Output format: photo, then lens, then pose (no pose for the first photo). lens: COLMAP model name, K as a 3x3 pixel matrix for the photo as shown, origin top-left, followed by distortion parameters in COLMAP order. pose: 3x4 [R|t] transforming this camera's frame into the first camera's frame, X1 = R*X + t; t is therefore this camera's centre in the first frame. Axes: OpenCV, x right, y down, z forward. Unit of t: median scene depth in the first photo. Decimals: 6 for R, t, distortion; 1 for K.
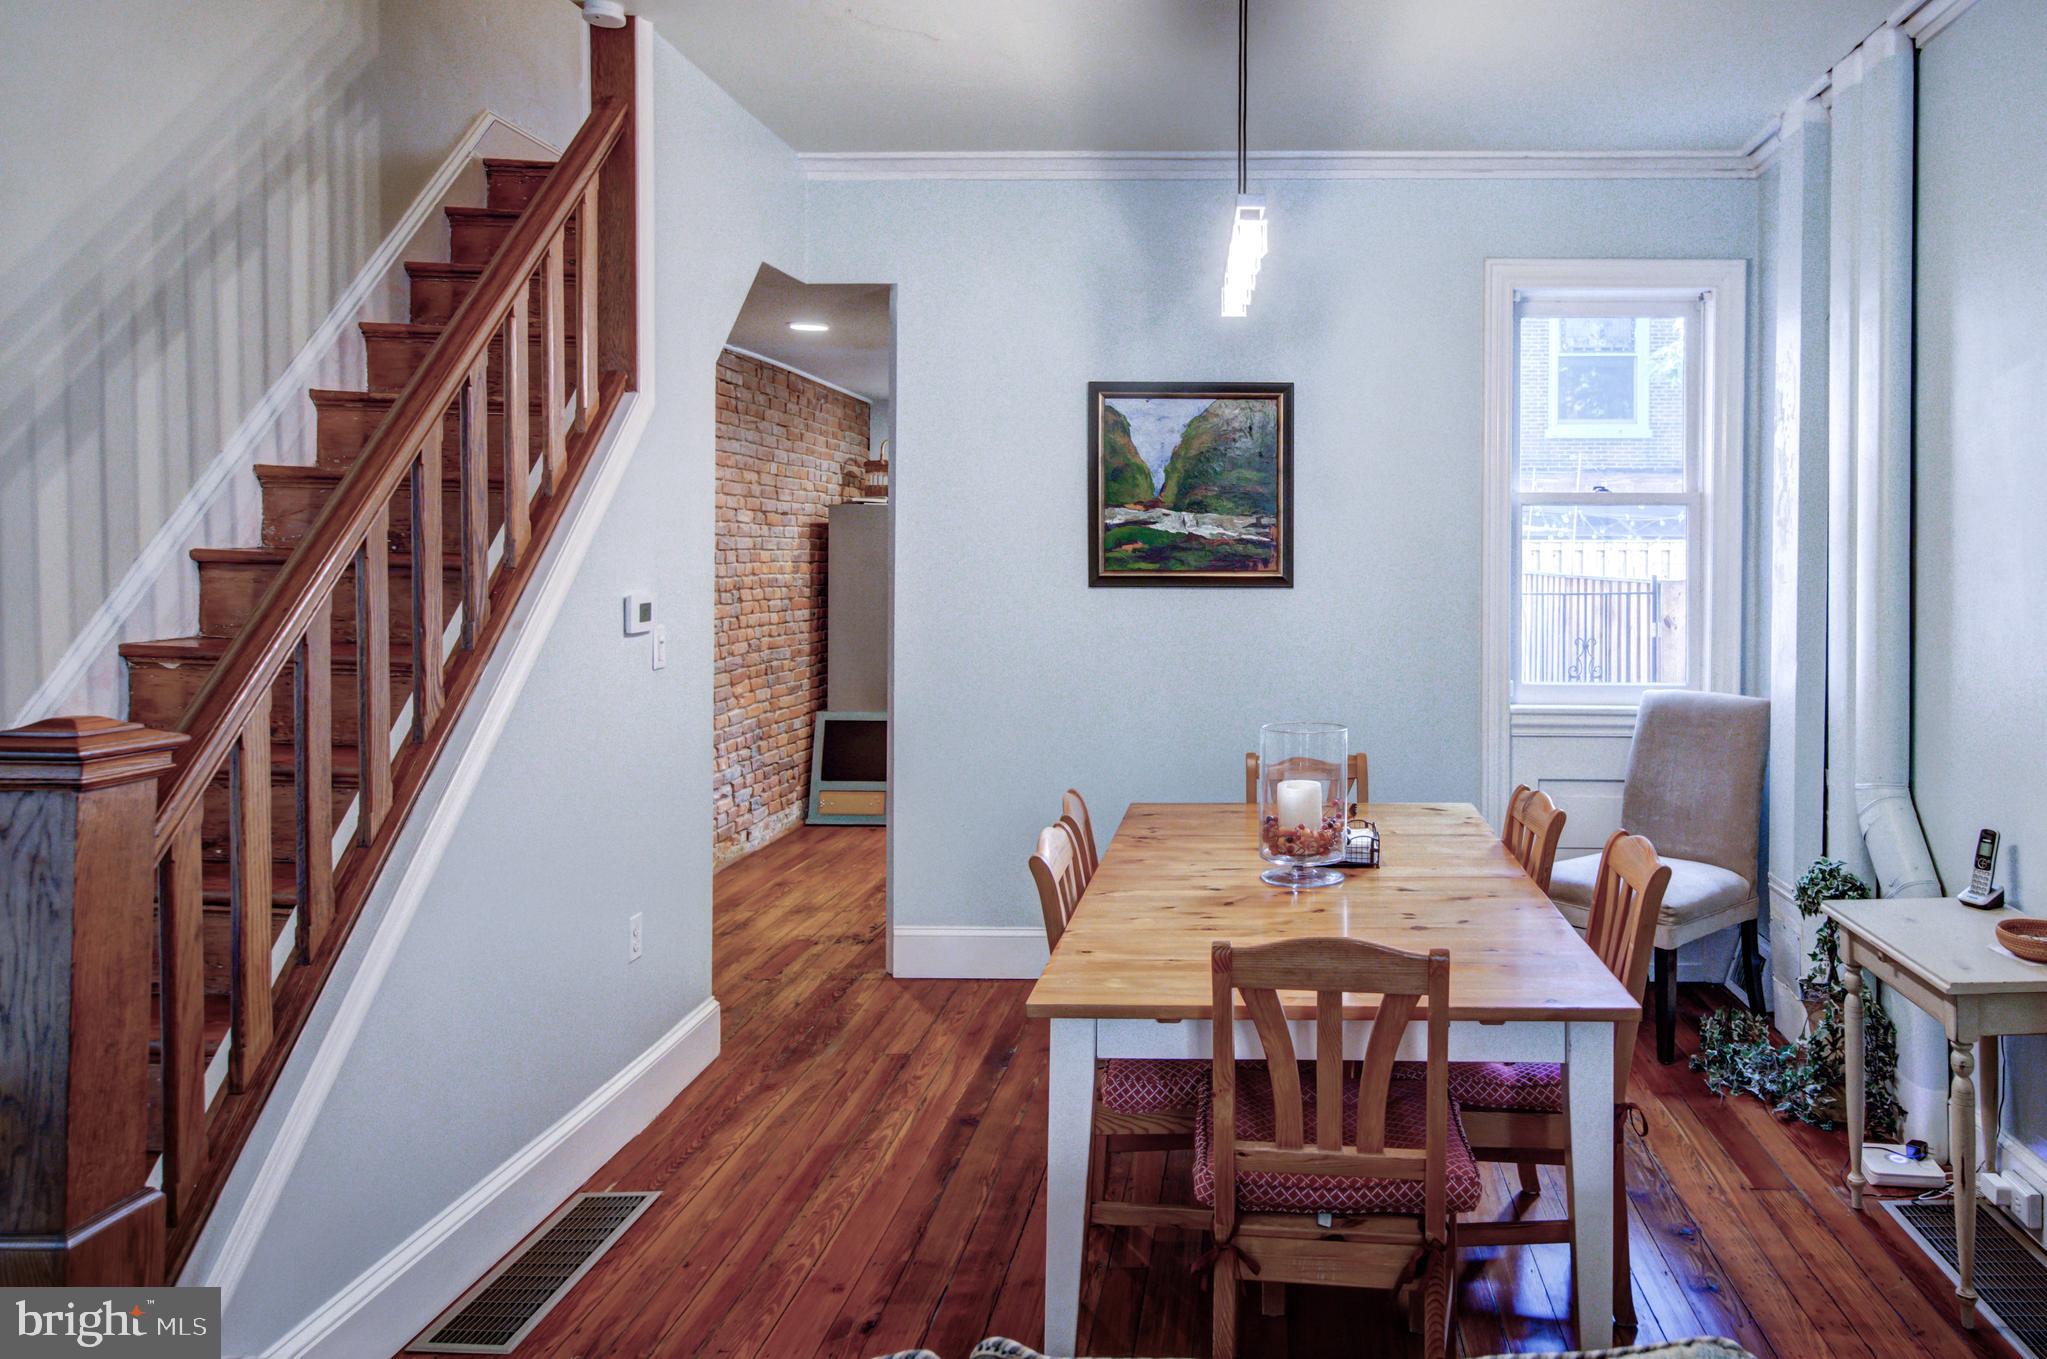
lens RADIAL K [[1396.0, 0, 1252.0], [0, 1396.0, 567.6], [0, 0, 1]] dist [0.018494, -0.003014]
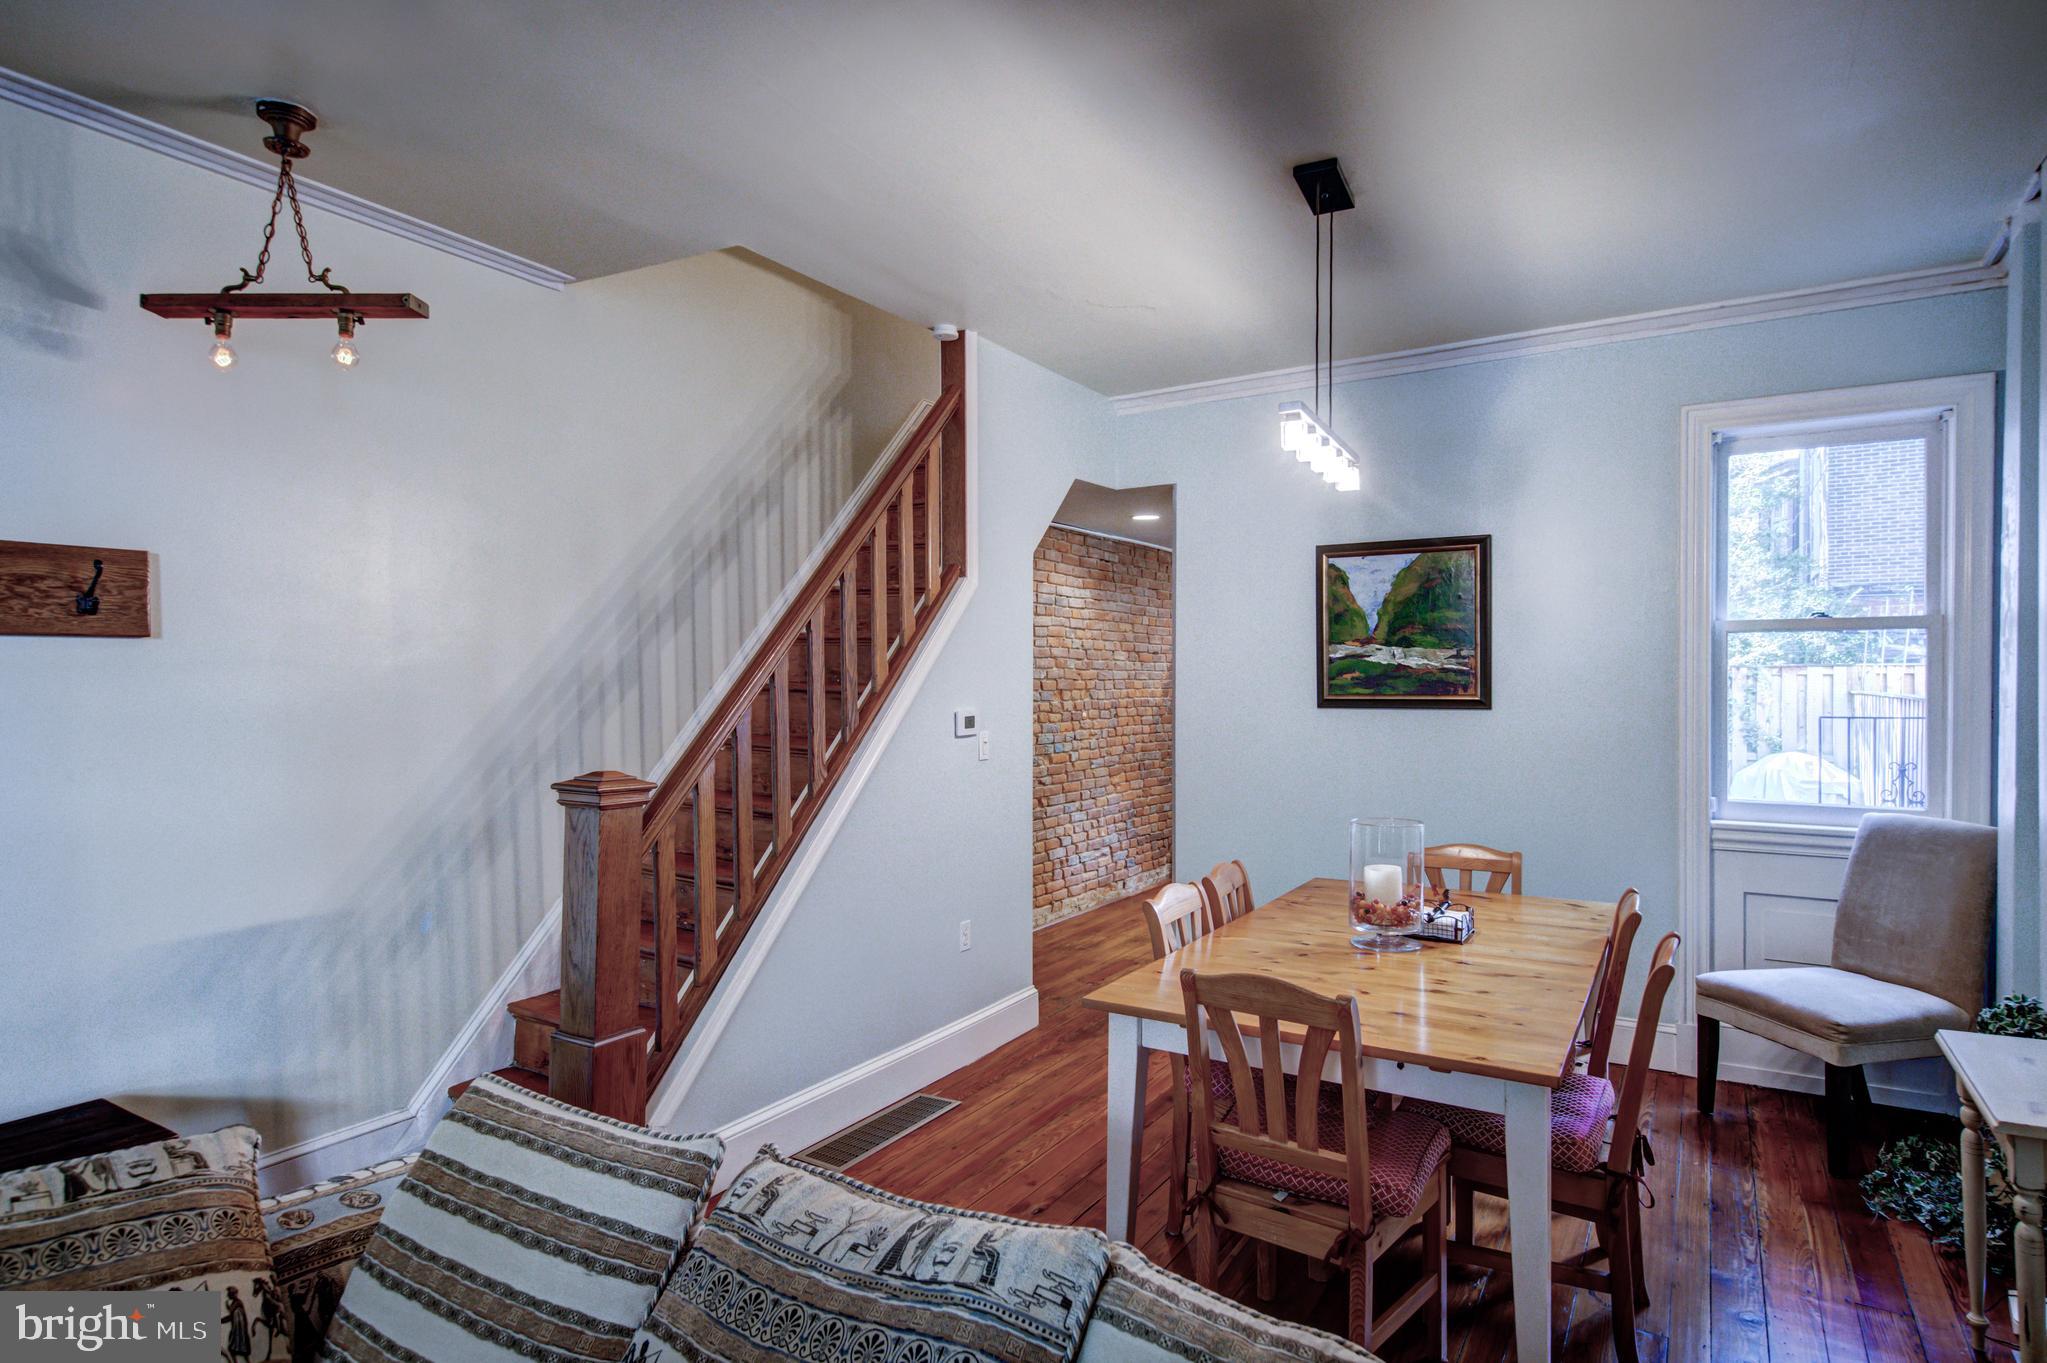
lens RADIAL K [[1106.3, 0, 1023.5], [0, 1106.3, 692.1], [0, 0, 1]] dist [0.014123, -0.000338]
pose [[0.862377, -0.001300, -0.506265, 0.184209], [0.001140, 0.999999, -0.000626, 0.000215], [0.506265, -0.000038, 0.862378, -0.002441]]
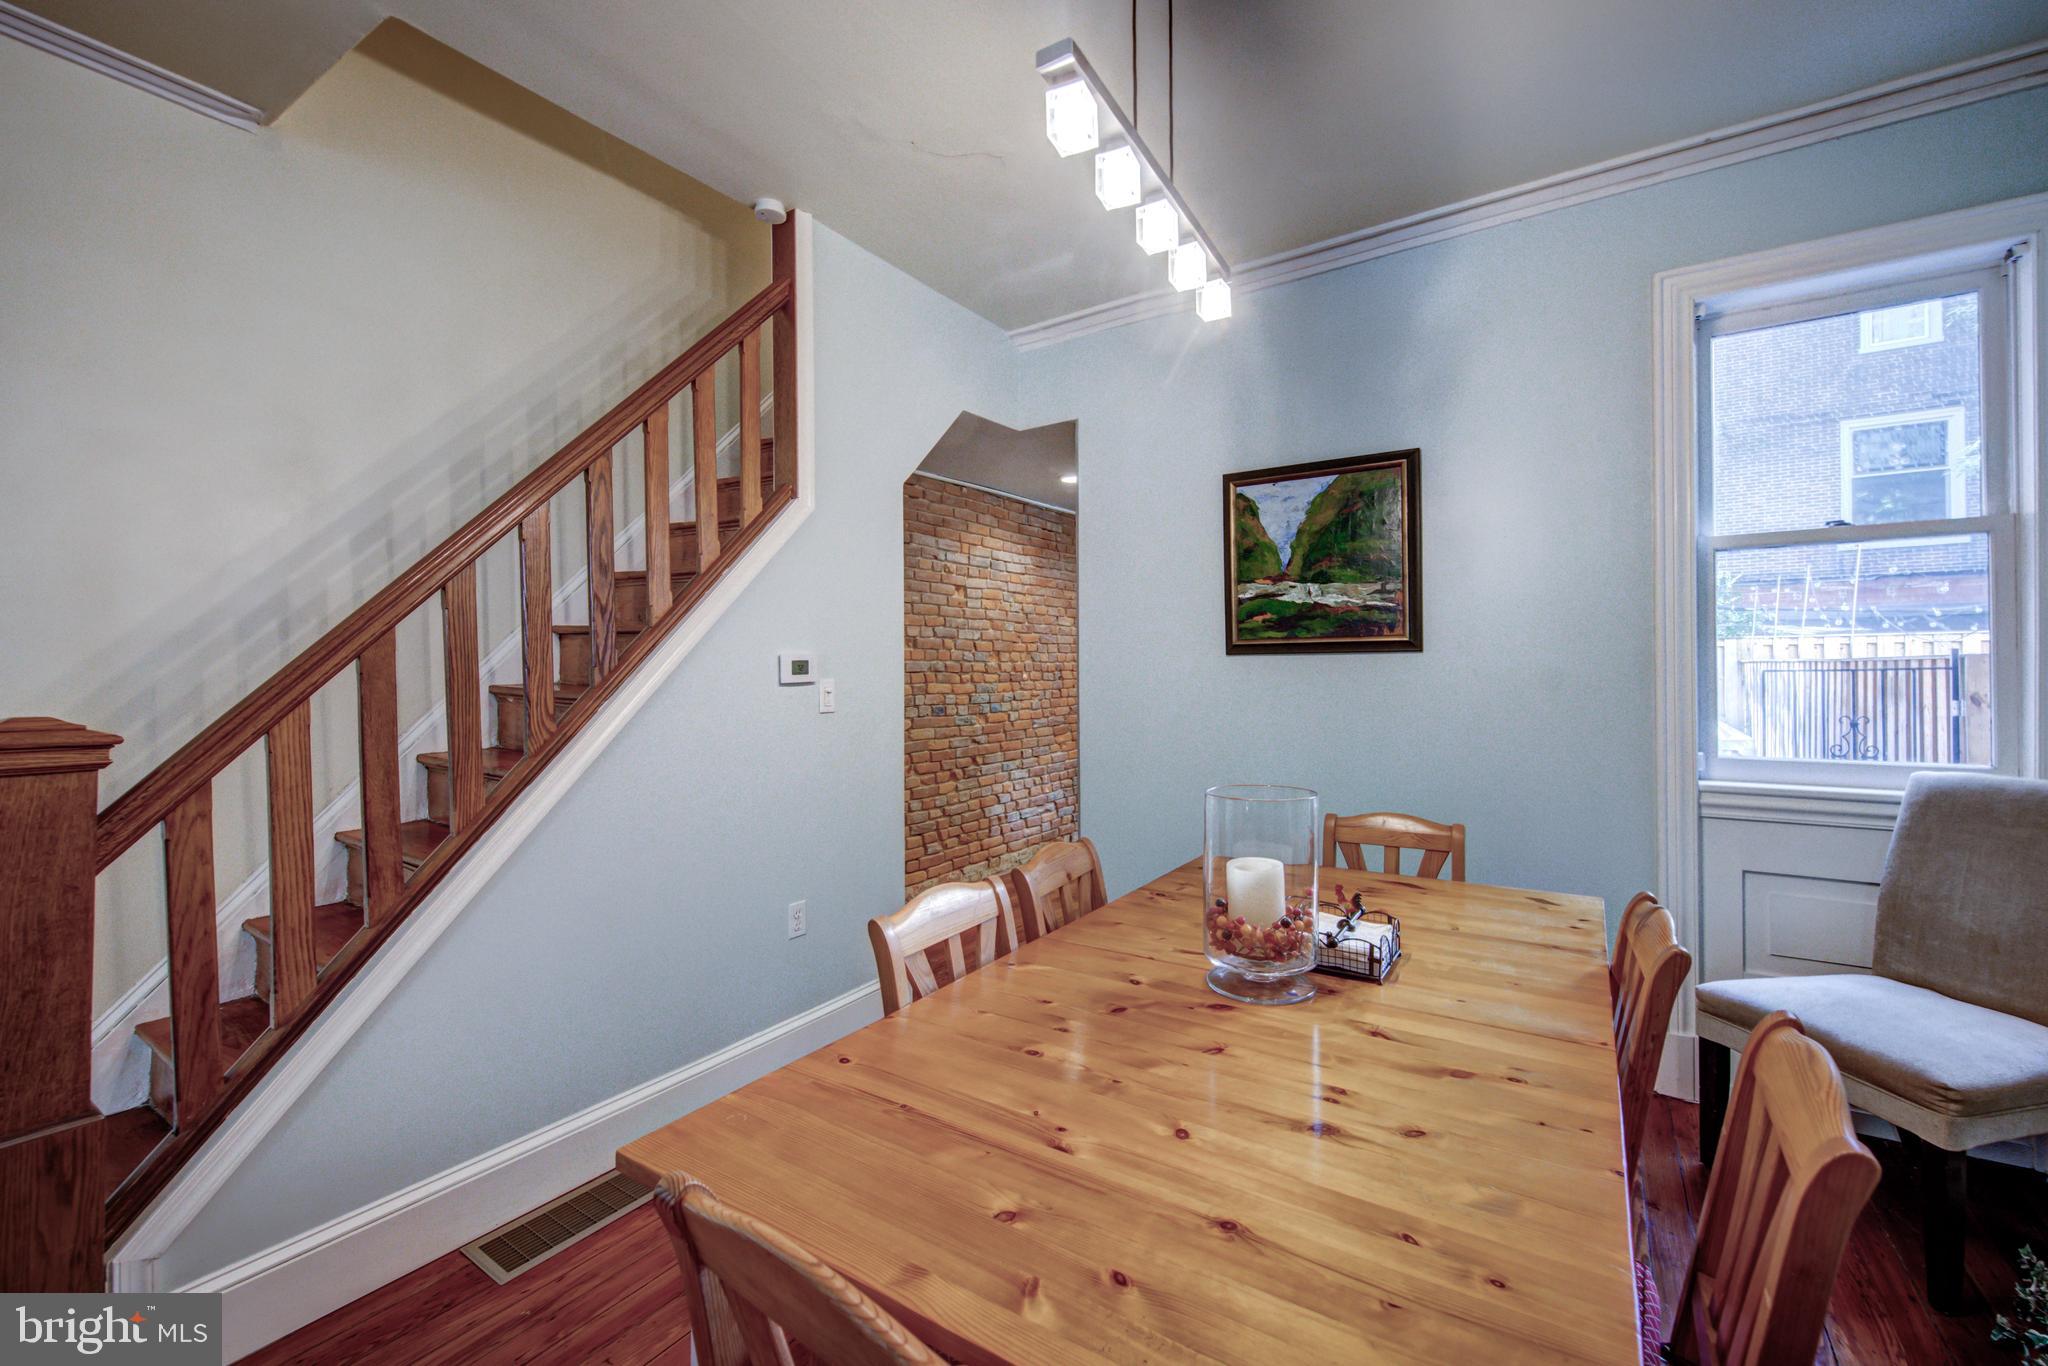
lens RADIAL K [[839.6, 0, 1031.7], [0, 839.6, 668.0], [0, 0, 1]] dist [0.008624, -0.004458]
pose [[0.844259, -0.011911, -0.535802, 0.132370], [0.007735, 0.999920, -0.010040, 0.034457], [0.535879, 0.004332, 0.844284, 0.381312]]
